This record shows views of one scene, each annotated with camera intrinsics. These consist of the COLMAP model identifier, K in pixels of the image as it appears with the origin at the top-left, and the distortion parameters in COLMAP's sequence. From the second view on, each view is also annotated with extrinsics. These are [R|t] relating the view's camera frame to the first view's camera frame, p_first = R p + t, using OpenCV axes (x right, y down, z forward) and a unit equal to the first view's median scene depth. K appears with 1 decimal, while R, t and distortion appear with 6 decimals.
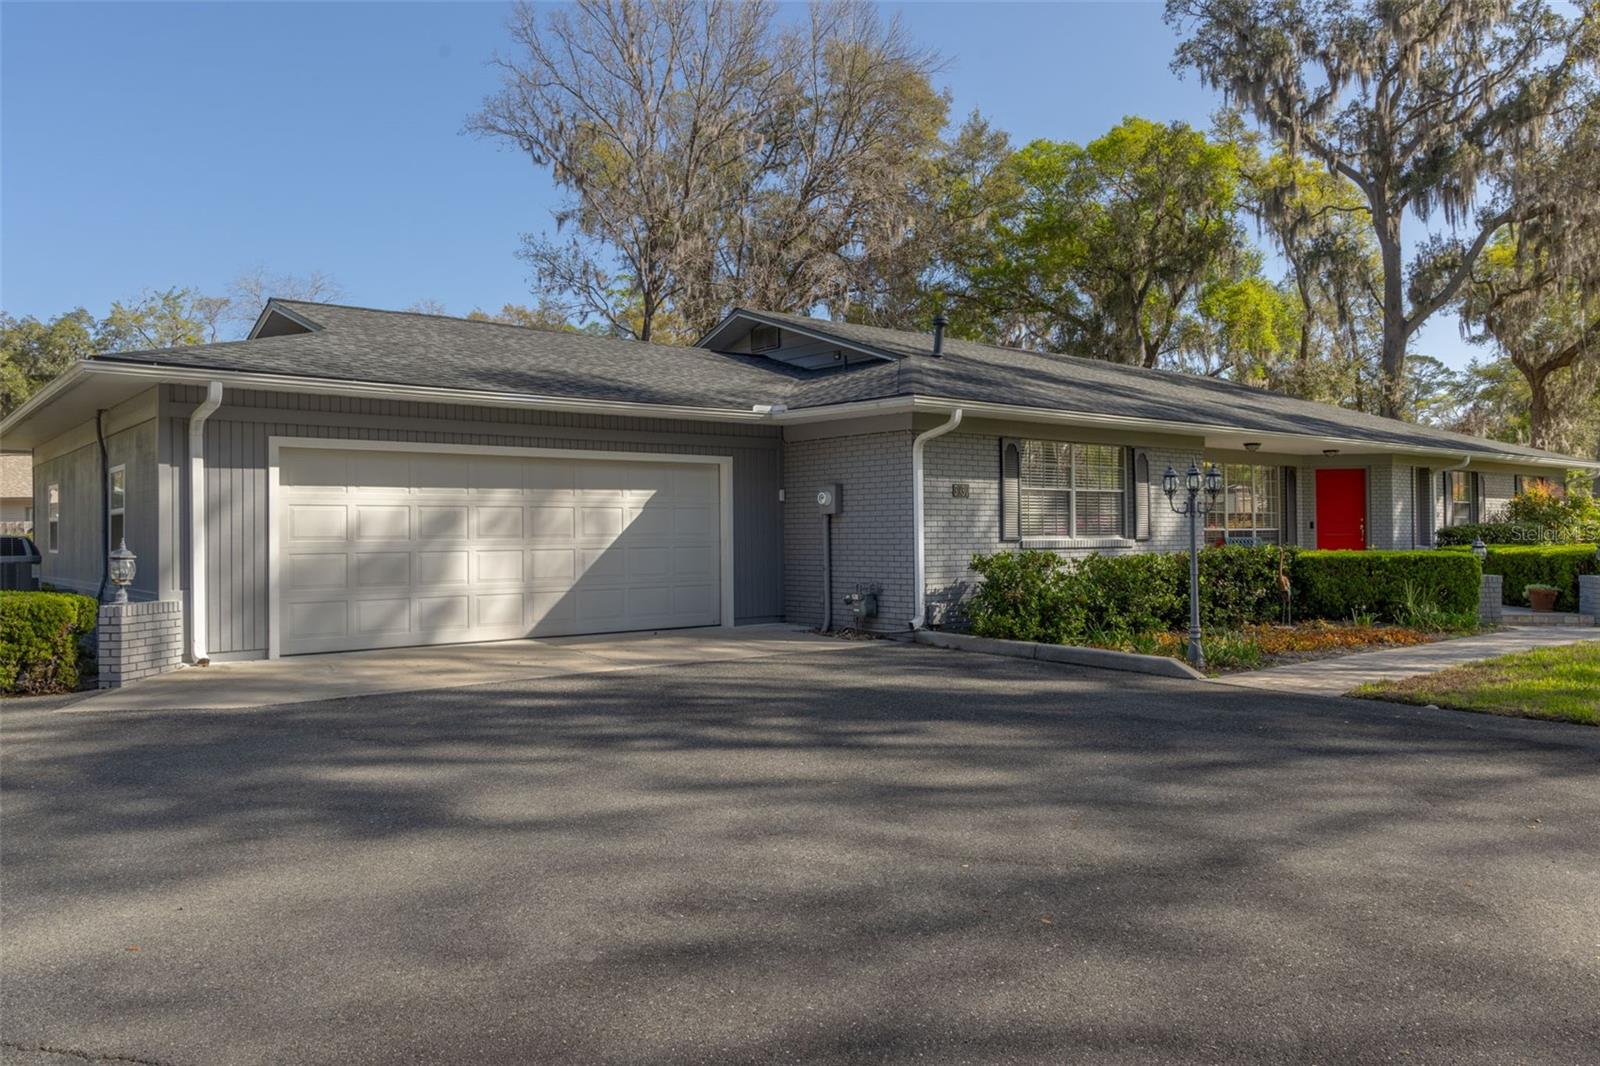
lens RADIAL K [[1323.2, 0, 800.0], [0, 1323.2, 533.0], [0, 0, 1]] dist [0.075973, 0.004604]
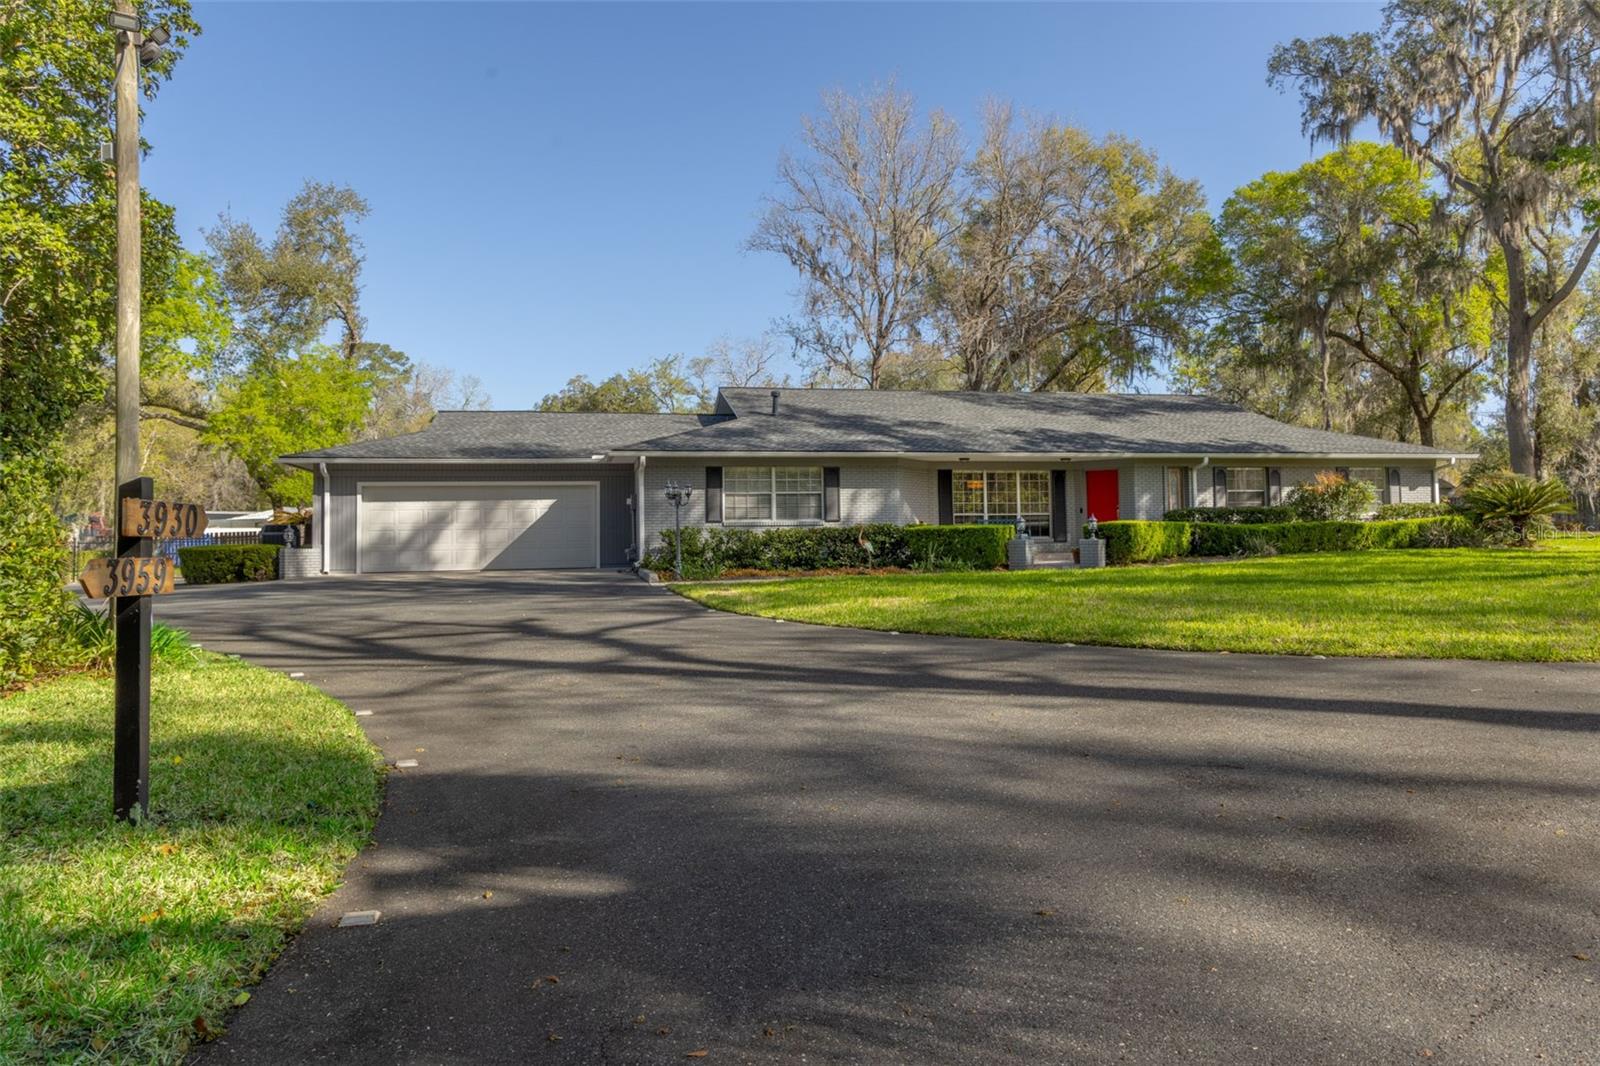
lens RADIAL K [[1323.2, 0, 800.0], [0, 1323.2, 533.0], [0, 0, 1]] dist [0.075973, 0.004604]
pose [[0.876981, -0.008328, -0.480453, 1.147093], [0.010414, 0.999944, 0.001678, 0.019044], [0.480413, -0.006475, 0.877019, -0.575626]]
